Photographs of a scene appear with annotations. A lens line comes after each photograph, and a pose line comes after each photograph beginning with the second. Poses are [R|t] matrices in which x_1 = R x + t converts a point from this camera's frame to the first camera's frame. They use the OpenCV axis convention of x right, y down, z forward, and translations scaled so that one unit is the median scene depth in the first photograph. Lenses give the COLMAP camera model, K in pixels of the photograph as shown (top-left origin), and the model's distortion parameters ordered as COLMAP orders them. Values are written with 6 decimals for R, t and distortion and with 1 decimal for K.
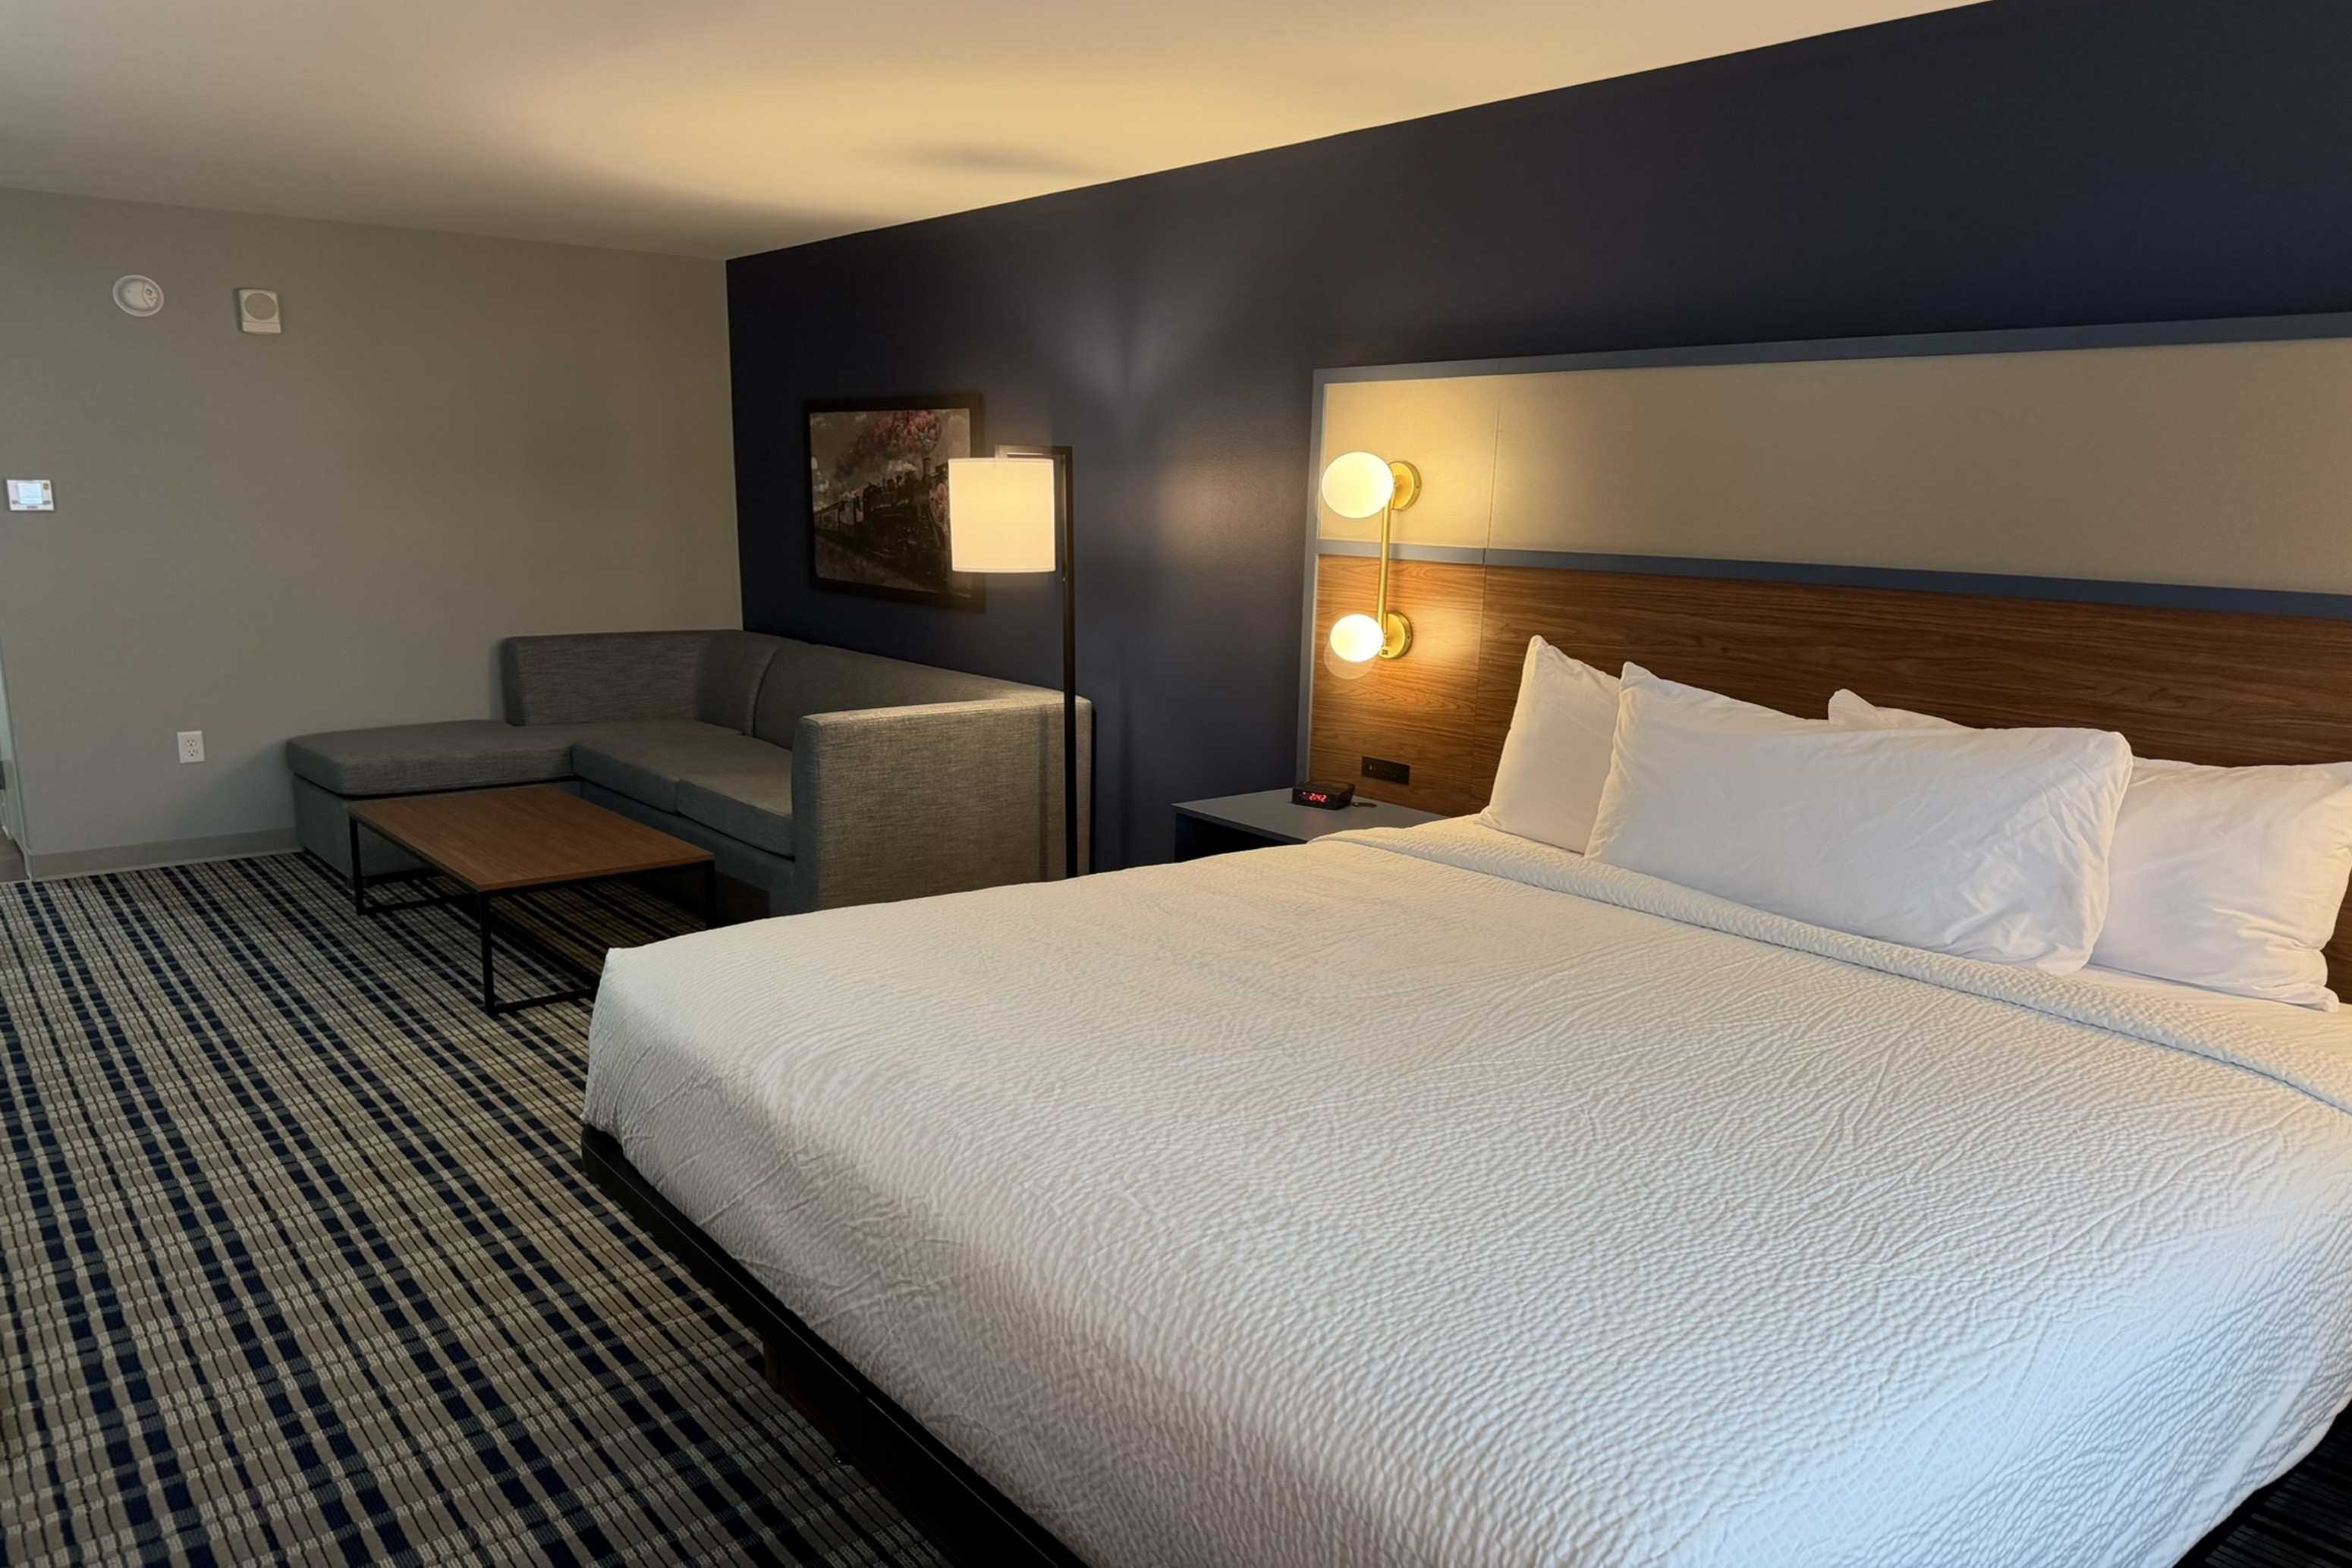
lens RADIAL K [[1623.0, 0, 1135.9], [0, 1623.0, 840.1], [0, 0, 1]] dist [0.114685, -0.138595]
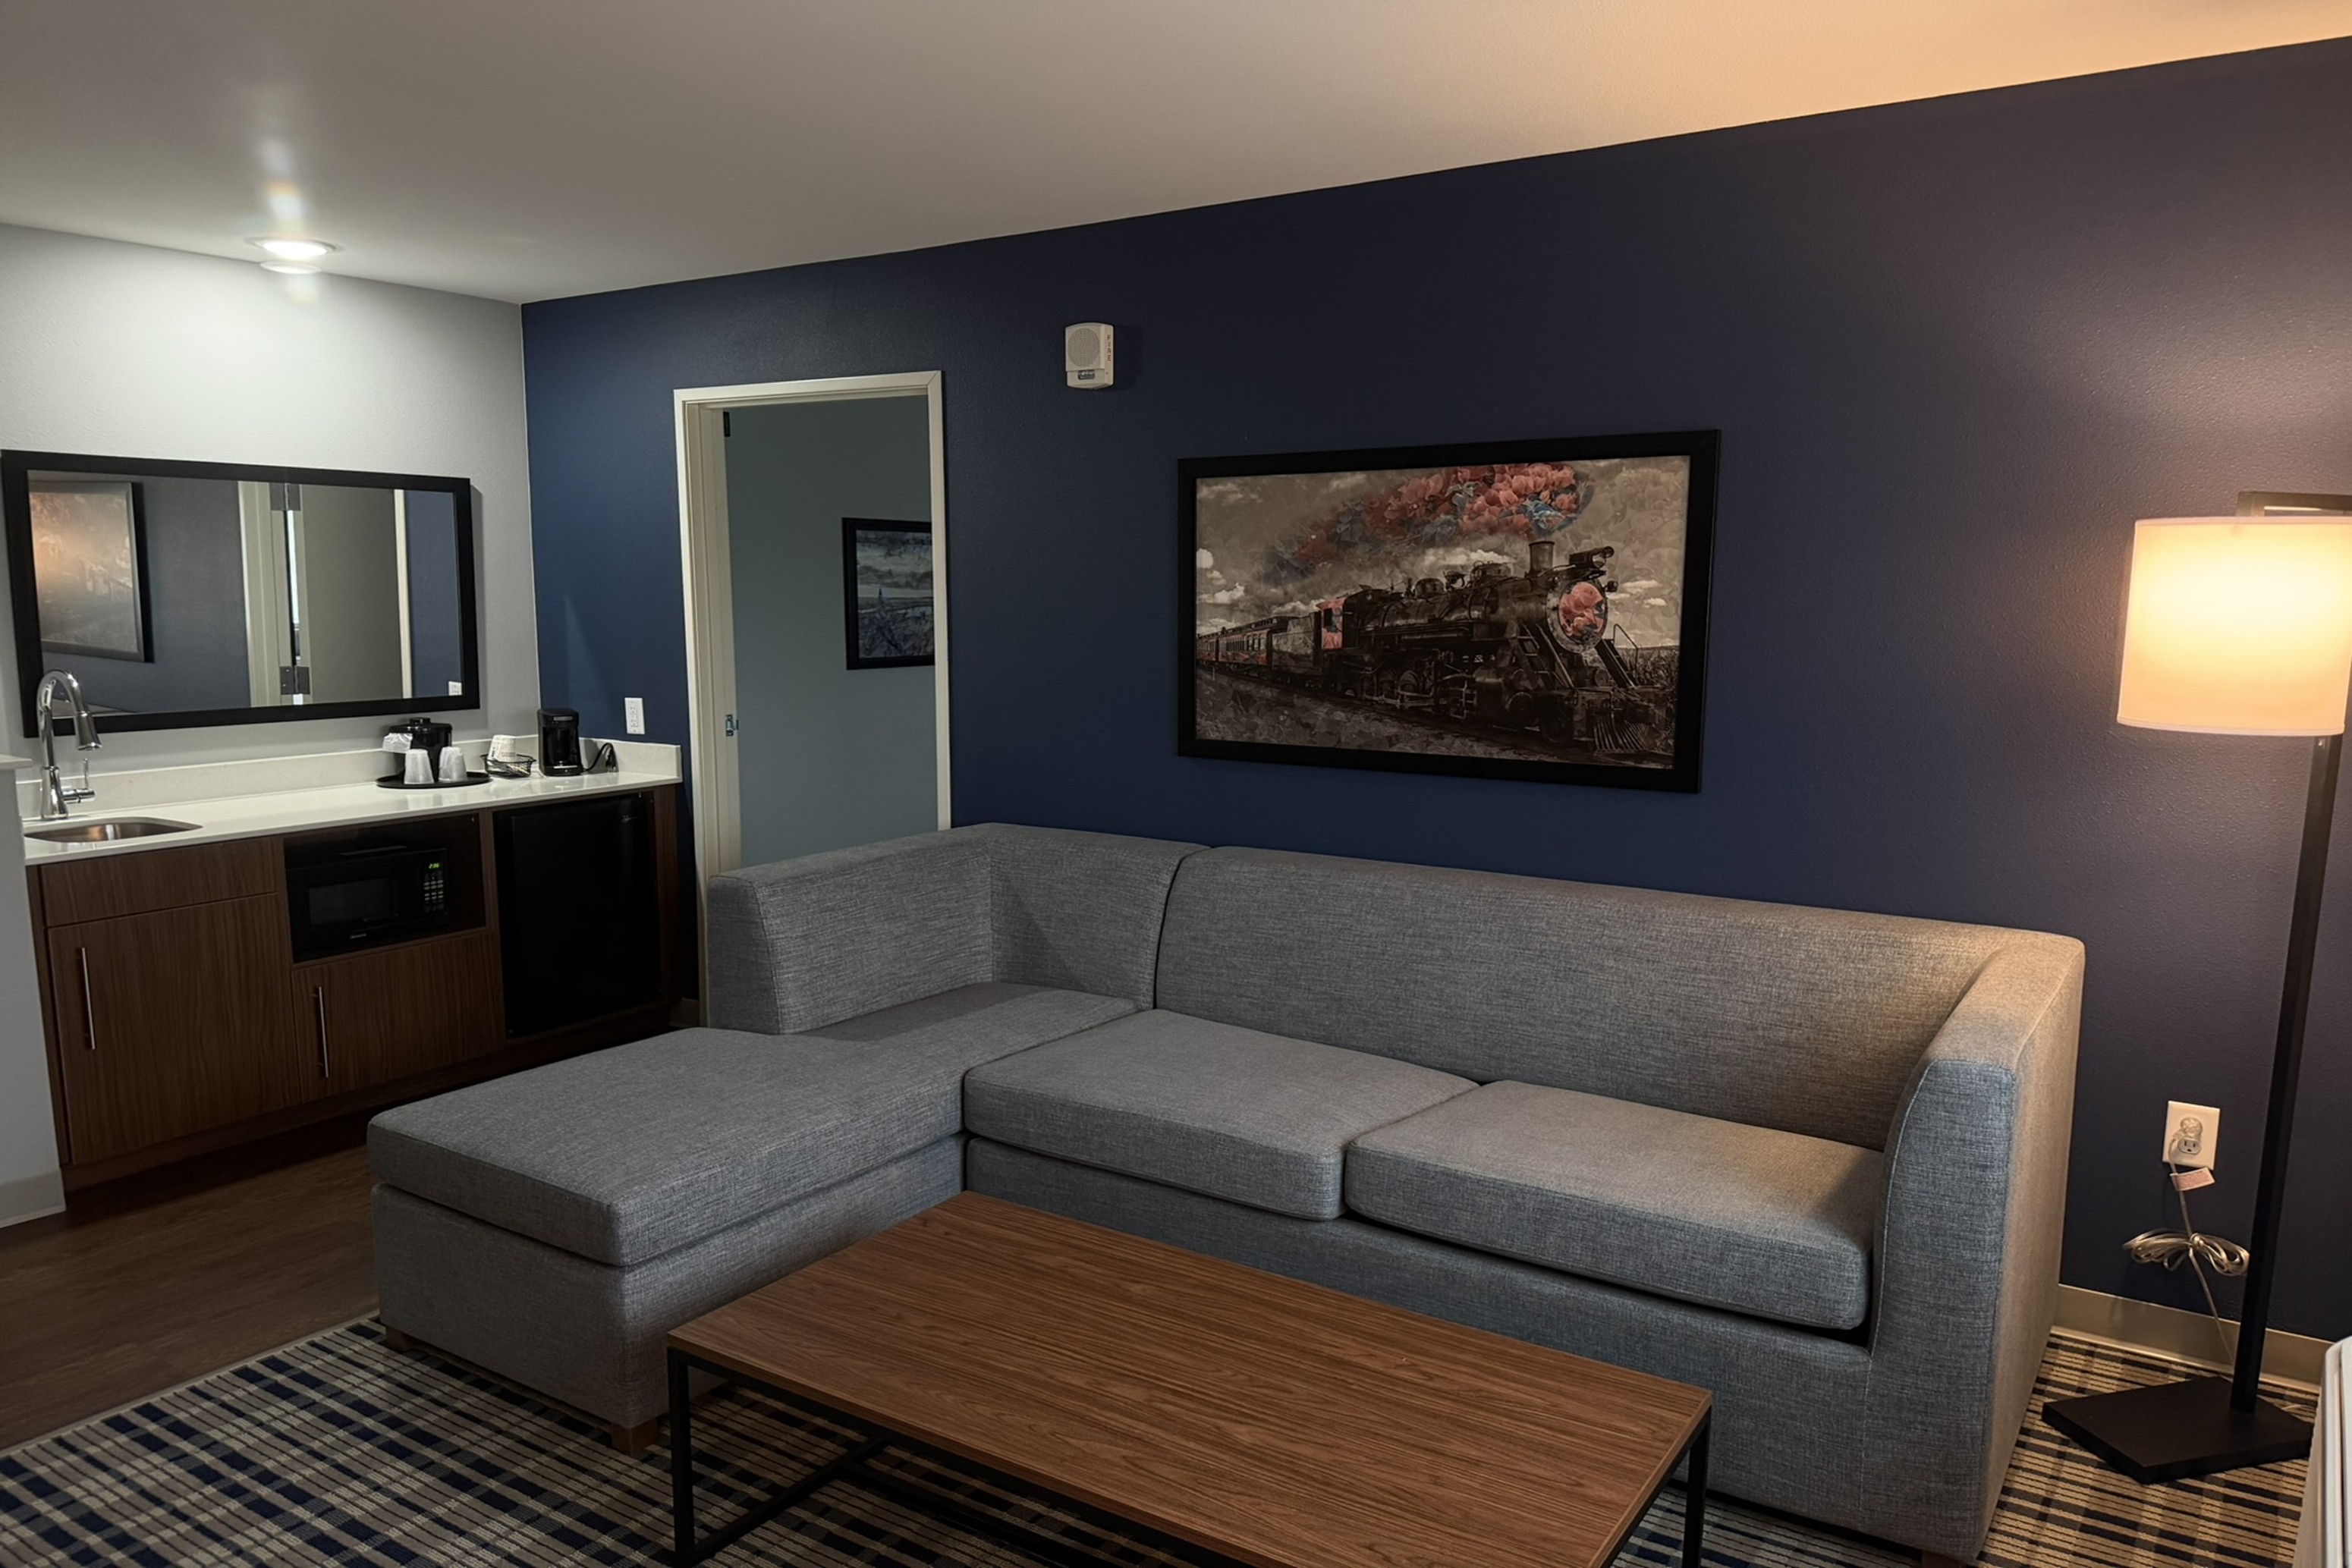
lens RADIAL K [[1574.7, 0, 1177.7], [0, 1574.7, 831.2], [0, 0, 1]] dist [0.037506, -0.002593]
pose [[0.950411, -0.056533, 0.305814, -0.415061], [0.077972, 0.995247, -0.058342, -0.098291], [-0.301062, 0.079294, 0.950302, 0.468627]]
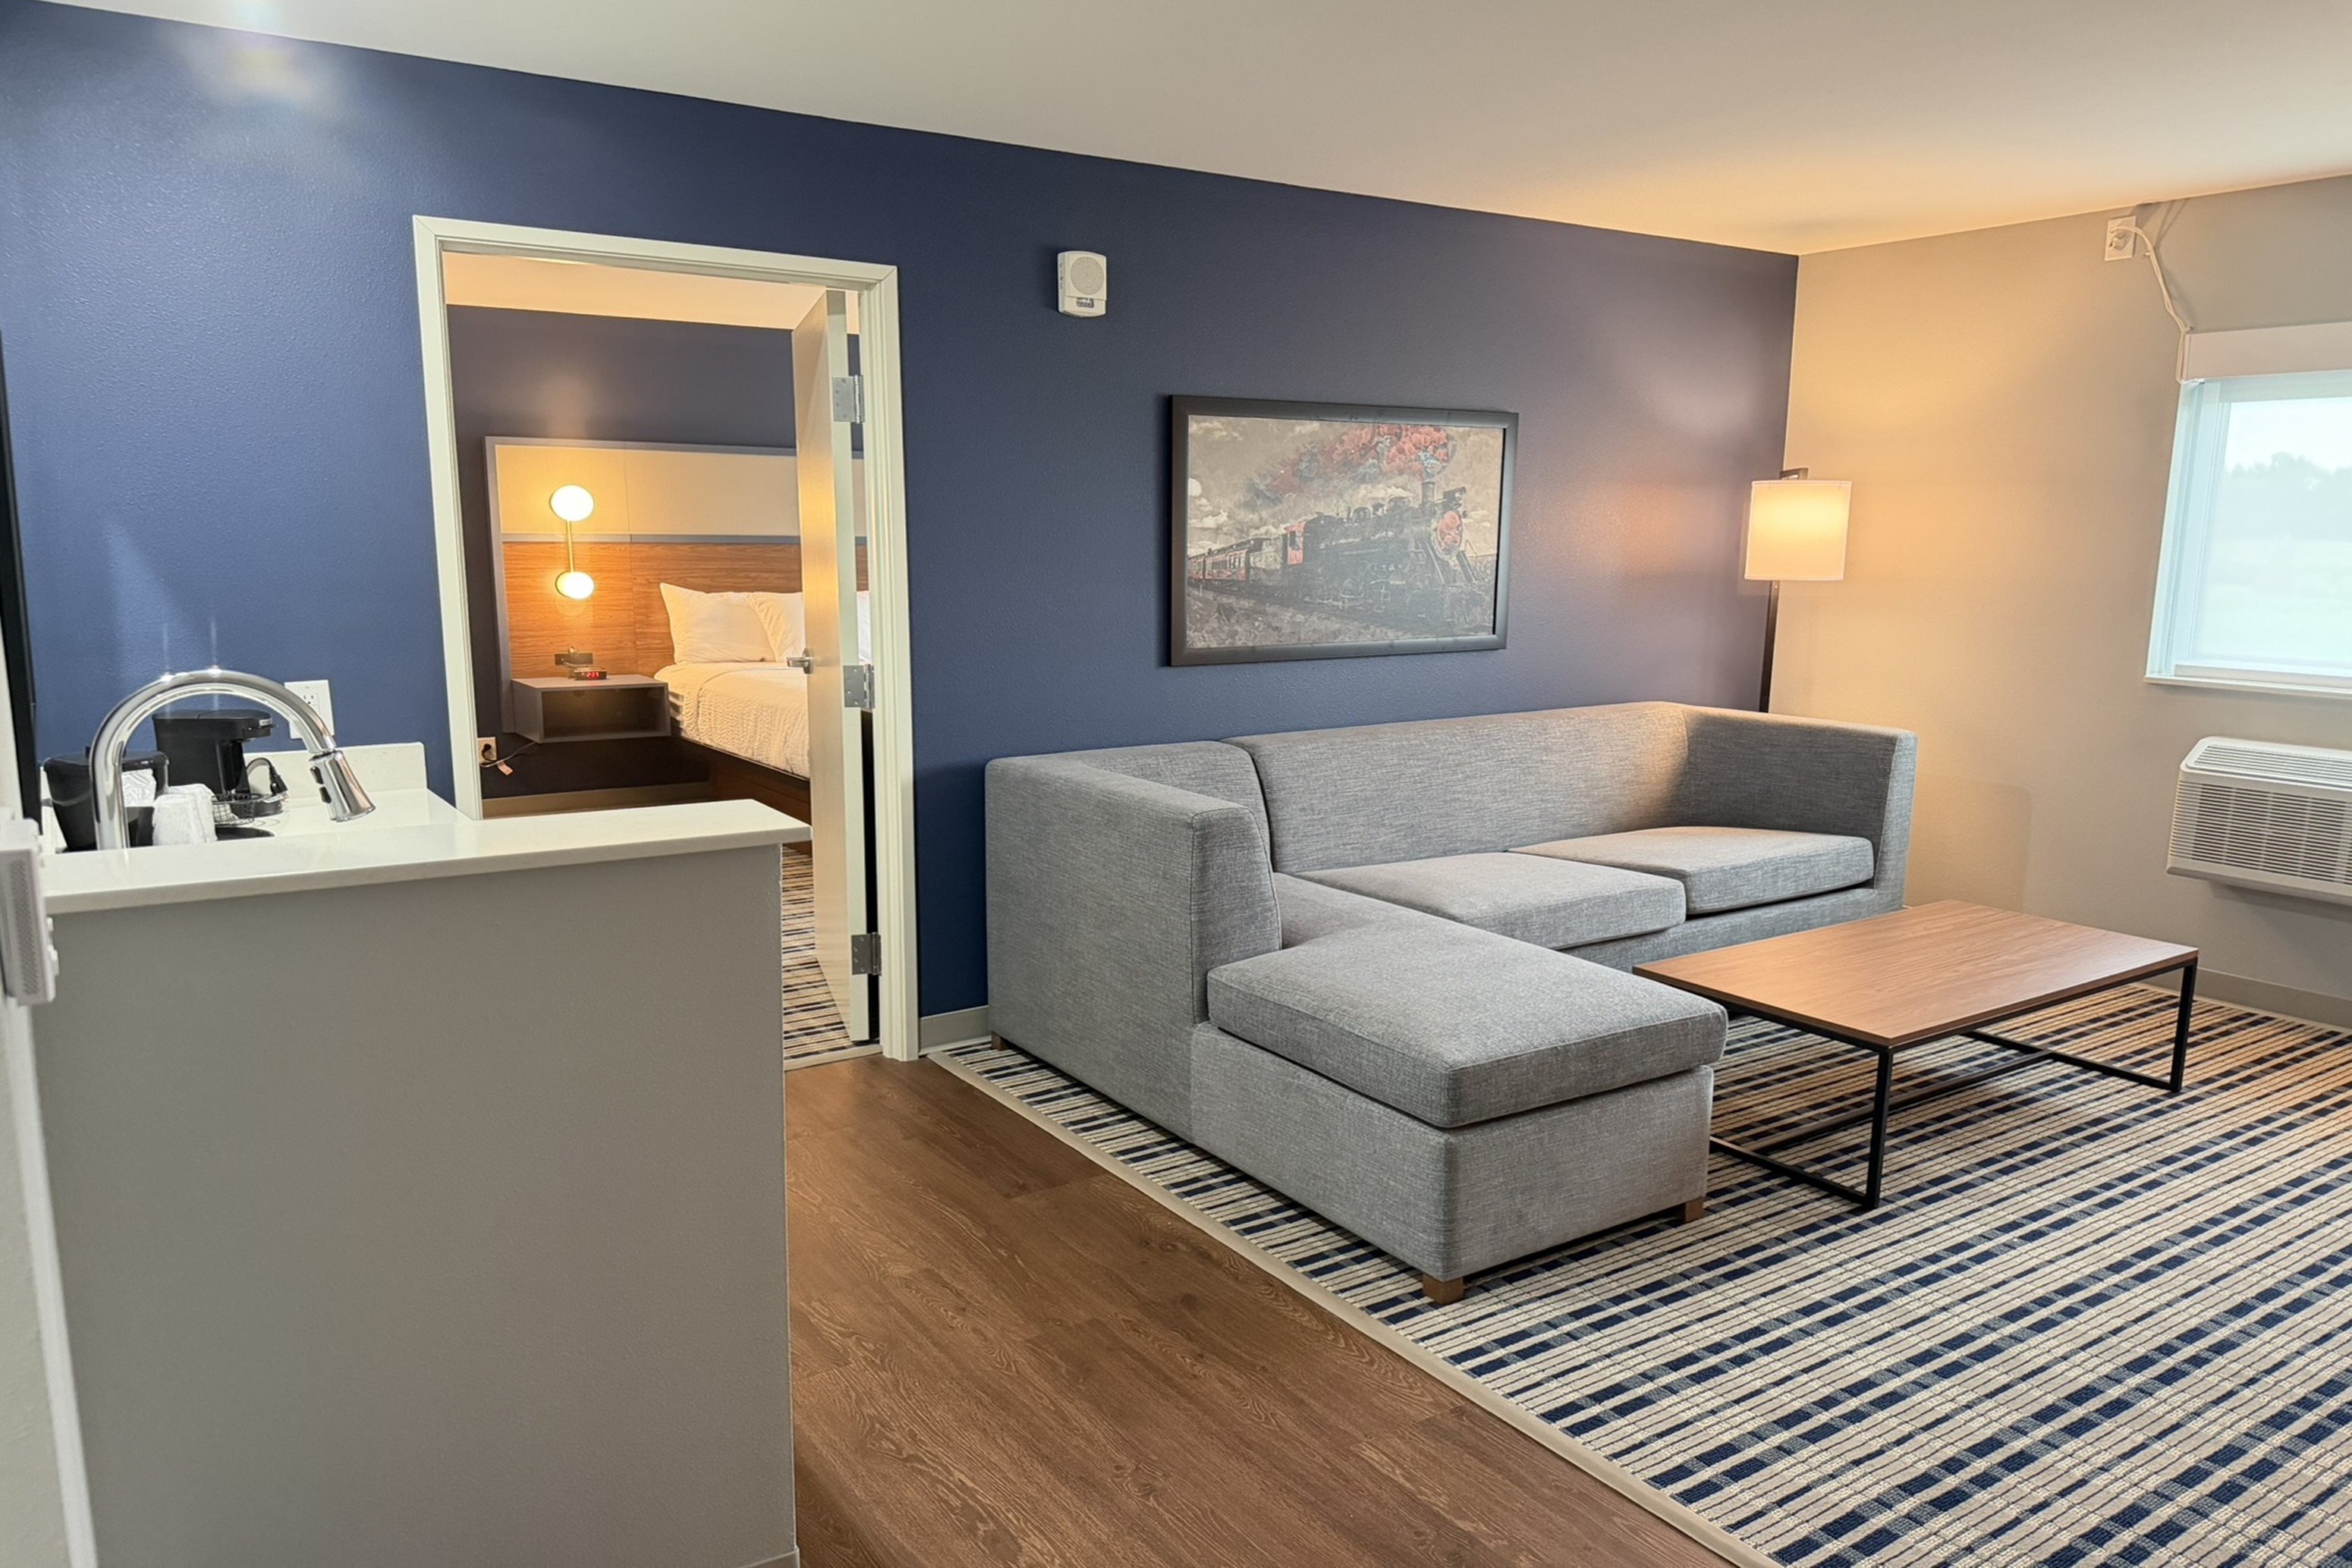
lens RADIAL K [[1623.0, 0, 1135.9], [0, 1623.0, 840.1], [0, 0, 1]] dist [0.114685, -0.138595]
pose [[0.085390, -0.199041, 0.976264, -0.956446], [0.218313, 0.959770, 0.176583, -0.225189], [-0.972136, 0.198053, 0.125408, 1.018684]]
